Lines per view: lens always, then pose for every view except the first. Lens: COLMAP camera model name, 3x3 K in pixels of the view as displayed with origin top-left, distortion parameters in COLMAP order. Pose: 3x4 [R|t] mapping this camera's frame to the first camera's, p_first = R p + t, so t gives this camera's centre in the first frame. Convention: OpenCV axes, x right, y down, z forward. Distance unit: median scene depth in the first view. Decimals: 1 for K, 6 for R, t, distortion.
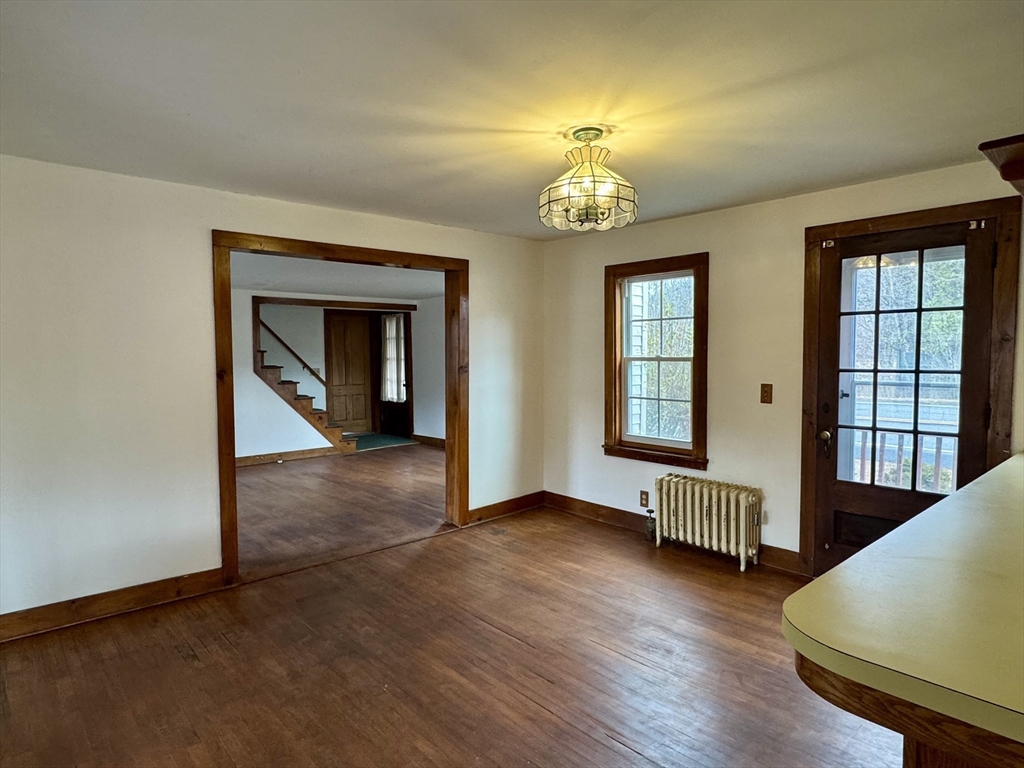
lens RADIAL K [[593.0, 0, 514.2], [0, 593.0, 387.2], [0, 0, 1]] dist [-0.004042, 0.001606]
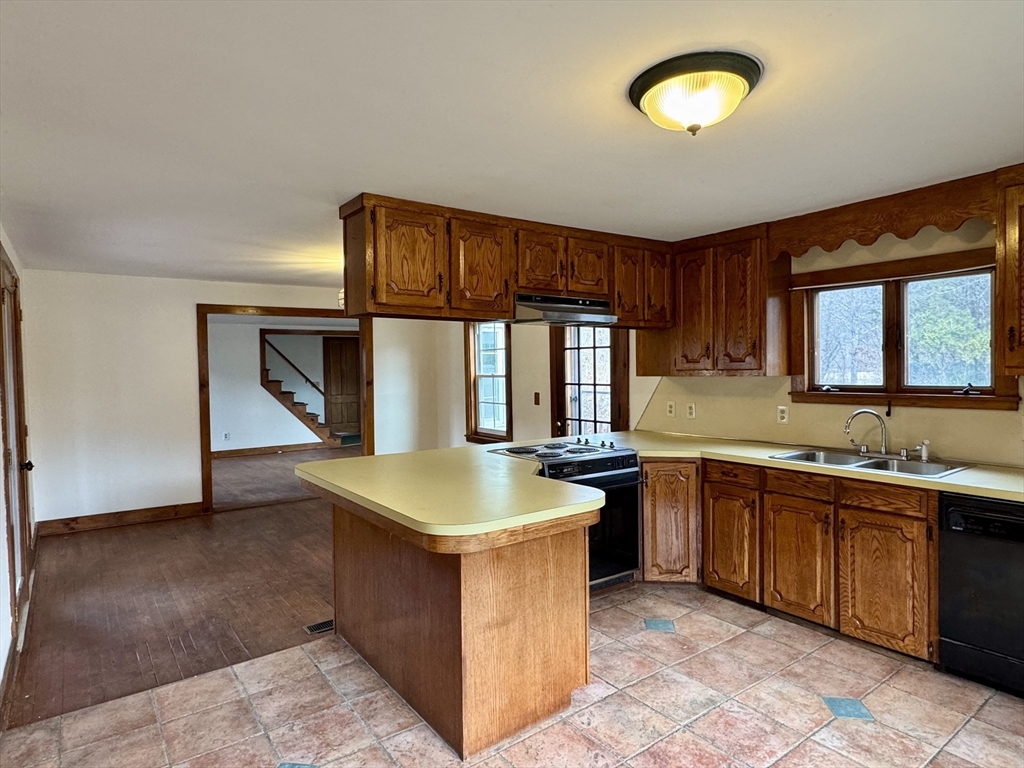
lens RADIAL K [[593.0, 0, 511.7], [0, 593.0, 385.3], [0, 0, 1]] dist [-0.004042, 0.001606]
pose [[0.995111, -0.002970, -0.098722, 0.514030], [0.000819, 0.999762, -0.021815, 0.009440], [0.098763, 0.021628, 0.994876, -0.559596]]
